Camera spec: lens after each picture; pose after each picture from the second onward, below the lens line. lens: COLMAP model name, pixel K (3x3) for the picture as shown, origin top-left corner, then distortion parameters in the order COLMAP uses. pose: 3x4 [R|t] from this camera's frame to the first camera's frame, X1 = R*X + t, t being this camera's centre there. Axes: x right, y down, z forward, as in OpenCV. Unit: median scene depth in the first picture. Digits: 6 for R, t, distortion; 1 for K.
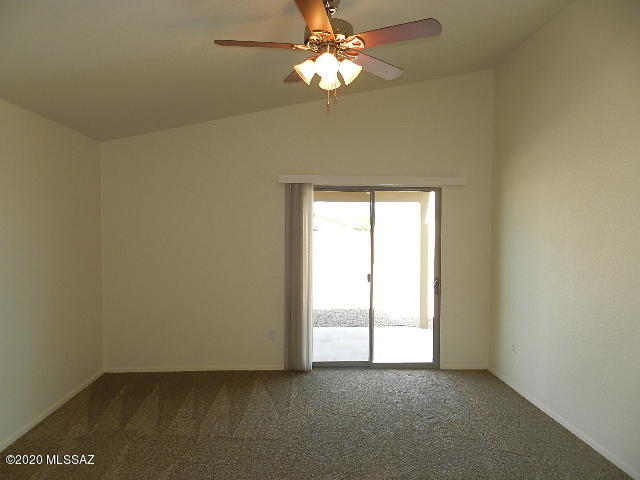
lens RADIAL K [[430.4, 0, 322.3], [0, 430.4, 239.1], [0, 0, 1]] dist [0.008862, -0.003010]
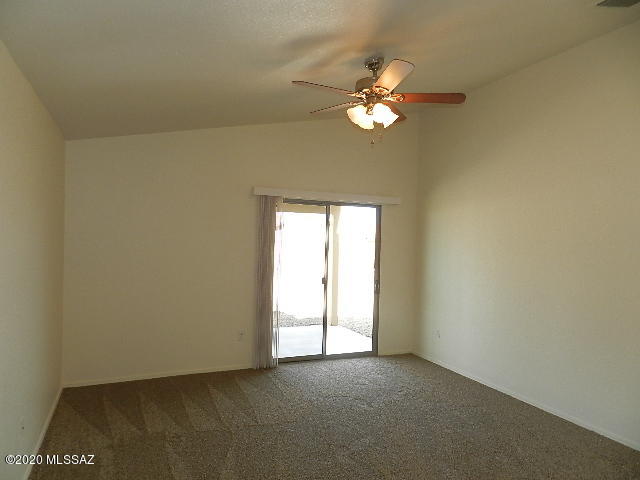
lens RADIAL K [[430.4, 0, 320.2], [0, 430.4, 244.1], [0, 0, 1]] dist [0.008862, -0.003010]
pose [[0.933740, 0.013237, 0.357707, -0.320605], [-0.013048, 0.999911, -0.002941, -0.004597], [-0.357714, -0.001921, 0.933829, -0.066699]]
